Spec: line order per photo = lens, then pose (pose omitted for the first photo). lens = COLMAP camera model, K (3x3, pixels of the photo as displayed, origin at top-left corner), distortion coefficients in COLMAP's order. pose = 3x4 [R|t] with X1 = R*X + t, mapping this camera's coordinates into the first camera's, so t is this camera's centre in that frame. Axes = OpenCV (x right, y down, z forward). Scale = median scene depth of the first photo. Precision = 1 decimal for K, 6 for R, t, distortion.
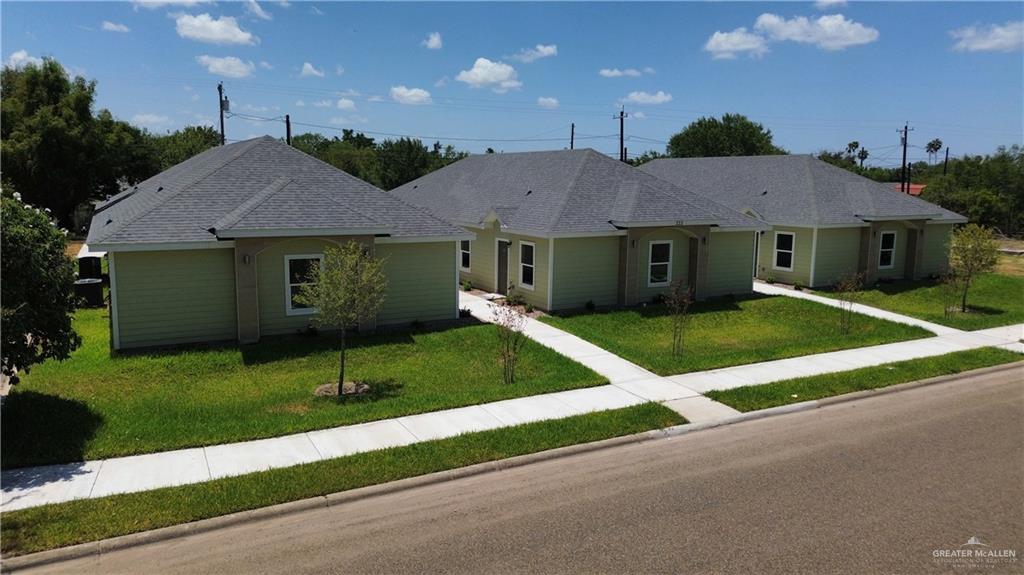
lens RADIAL K [[727.1, 0, 512.0], [0, 727.1, 287.5], [0, 0, 1]] dist [0.067945, -0.070428]
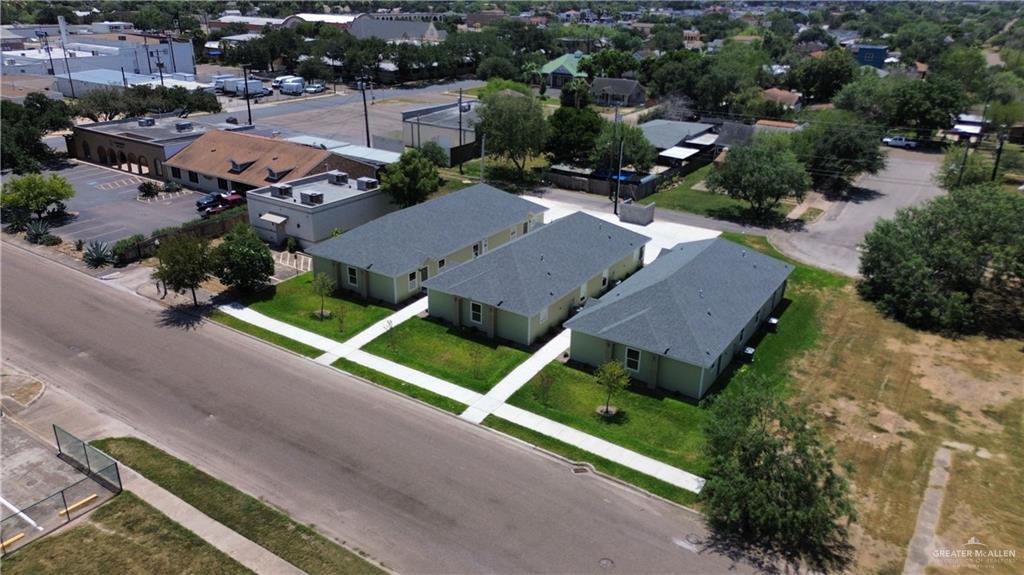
lens RADIAL K [[727.1, 0, 512.0], [0, 727.1, 287.5], [0, 0, 1]] dist [0.067945, -0.070428]
pose [[0.470742, 0.335083, -0.816162, 2.891215], [-0.146089, 0.941904, 0.302447, -1.117678], [0.870092, -0.023142, 0.492346, 0.118697]]
